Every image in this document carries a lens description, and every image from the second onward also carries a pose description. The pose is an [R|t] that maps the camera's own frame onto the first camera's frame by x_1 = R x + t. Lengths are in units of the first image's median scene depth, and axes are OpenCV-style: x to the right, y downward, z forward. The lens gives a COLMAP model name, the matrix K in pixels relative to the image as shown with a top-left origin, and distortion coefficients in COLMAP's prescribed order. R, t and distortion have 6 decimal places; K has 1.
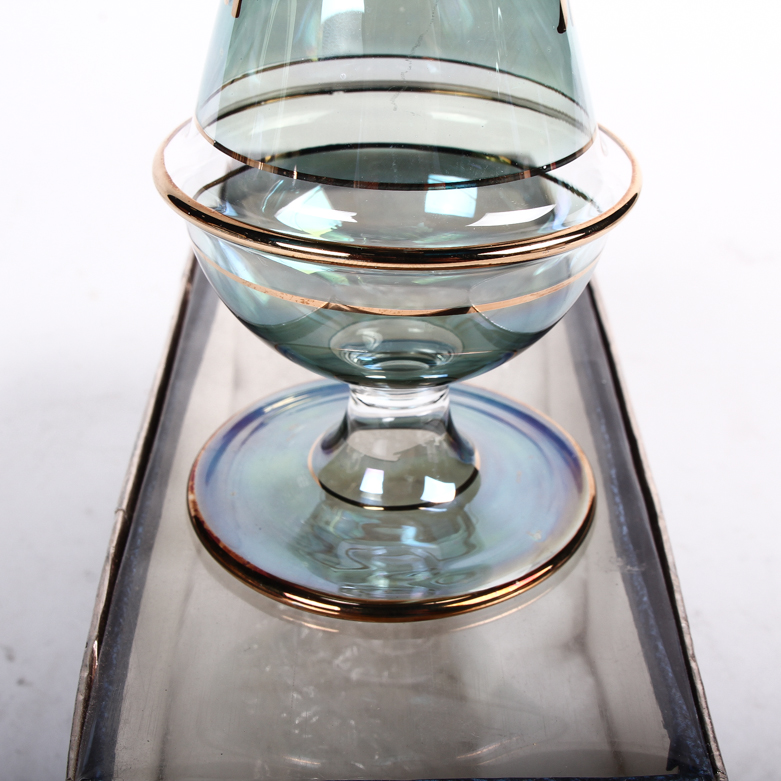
lens RADIAL K [[1550.1, 0, 390.5], [0, 1550.1, 390.5], [0, 0, 1]] dist [-0.153126, -0.096815]
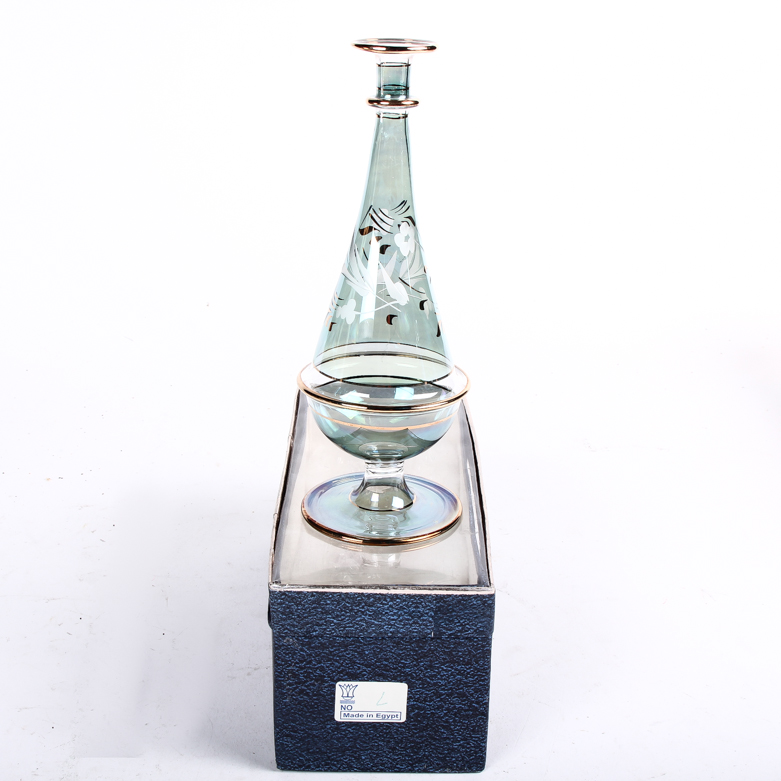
lens RADIAL K [[1550.1, 0, 390.5], [0, 1550.1, 390.5], [0, 0, 1]] dist [-0.153126, -0.096815]
pose [[0.999930, 0.010894, 0.004664, 0.002111], [-0.009905, 0.984380, -0.175780, 0.357108], [-0.006506, 0.175721, 0.984419, -1.723448]]
